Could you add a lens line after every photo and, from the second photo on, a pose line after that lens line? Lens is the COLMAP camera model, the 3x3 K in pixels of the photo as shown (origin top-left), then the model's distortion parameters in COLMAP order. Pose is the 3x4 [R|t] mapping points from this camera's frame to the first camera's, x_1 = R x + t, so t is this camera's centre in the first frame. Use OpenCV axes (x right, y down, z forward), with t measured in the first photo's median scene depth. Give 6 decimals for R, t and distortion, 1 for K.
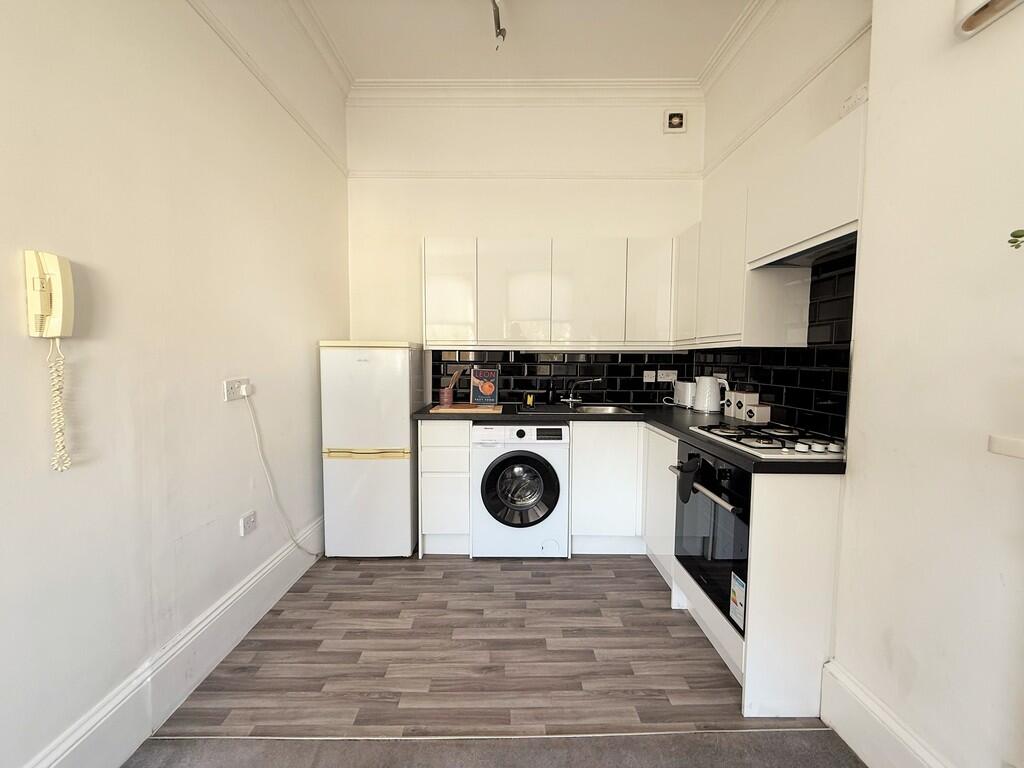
lens RADIAL K [[405.0, 0, 507.8], [0, 405.0, 385.0], [0, 0, 1]] dist [-0.000019, -0.000745]
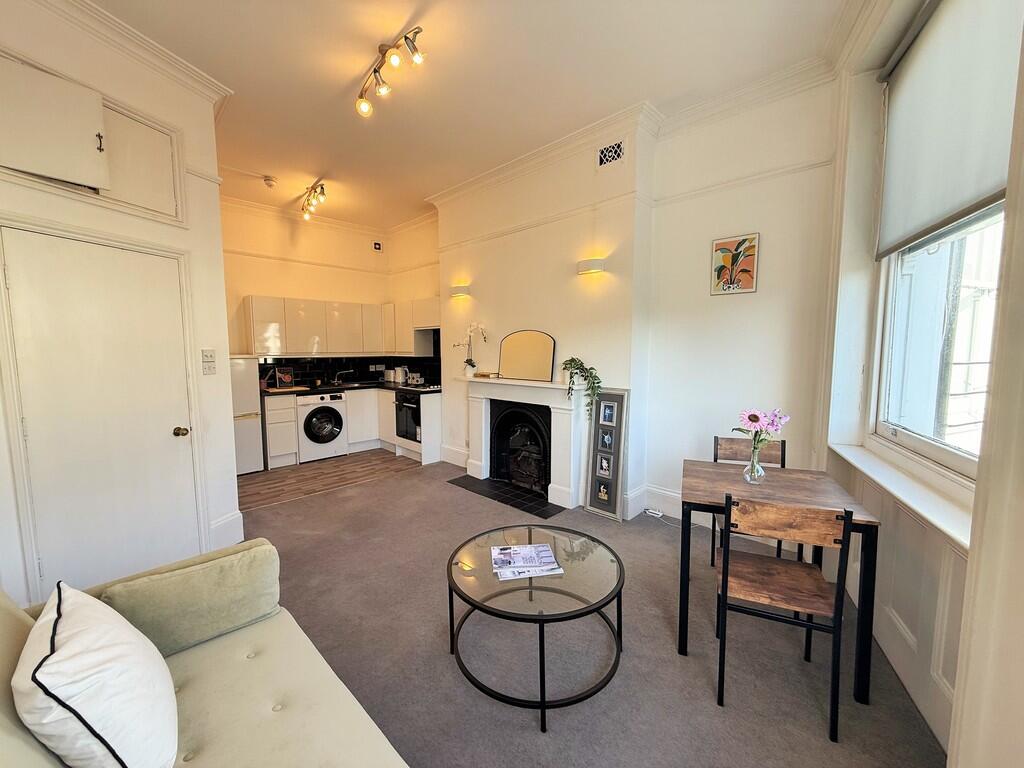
lens RADIAL K [[405.0, 0, 507.8], [0, 405.0, 385.0], [0, 0, 1]] dist [-0.000019, -0.000745]
pose [[0.710904, -0.070036, 0.699793, -0.735442], [0.050327, 0.997544, 0.048710, -0.001233], [-0.701486, 0.000590, 0.712683, -1.144988]]
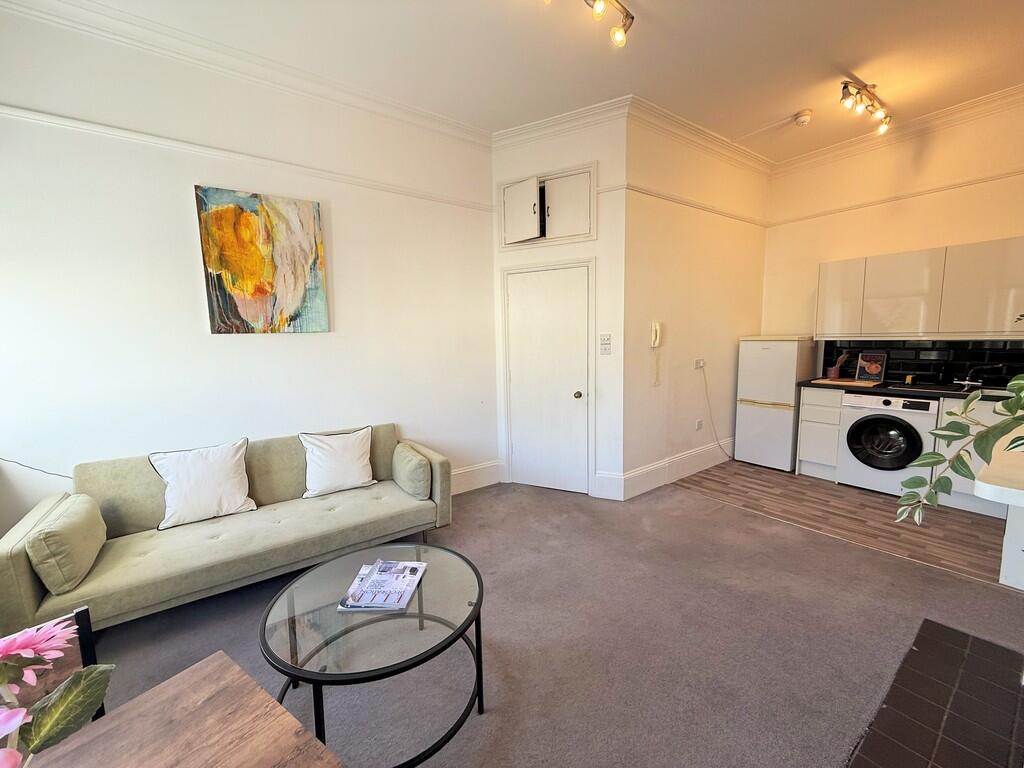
lens RADIAL K [[405.0, 0, 507.8], [0, 405.0, 385.0], [0, 0, 1]] dist [-0.000019, -0.000745]
pose [[0.573369, 0.079588, -0.815422, 0.405182], [-0.027161, 0.996570, 0.078171, -0.011473], [0.818847, -0.022674, 0.573564, -0.832255]]
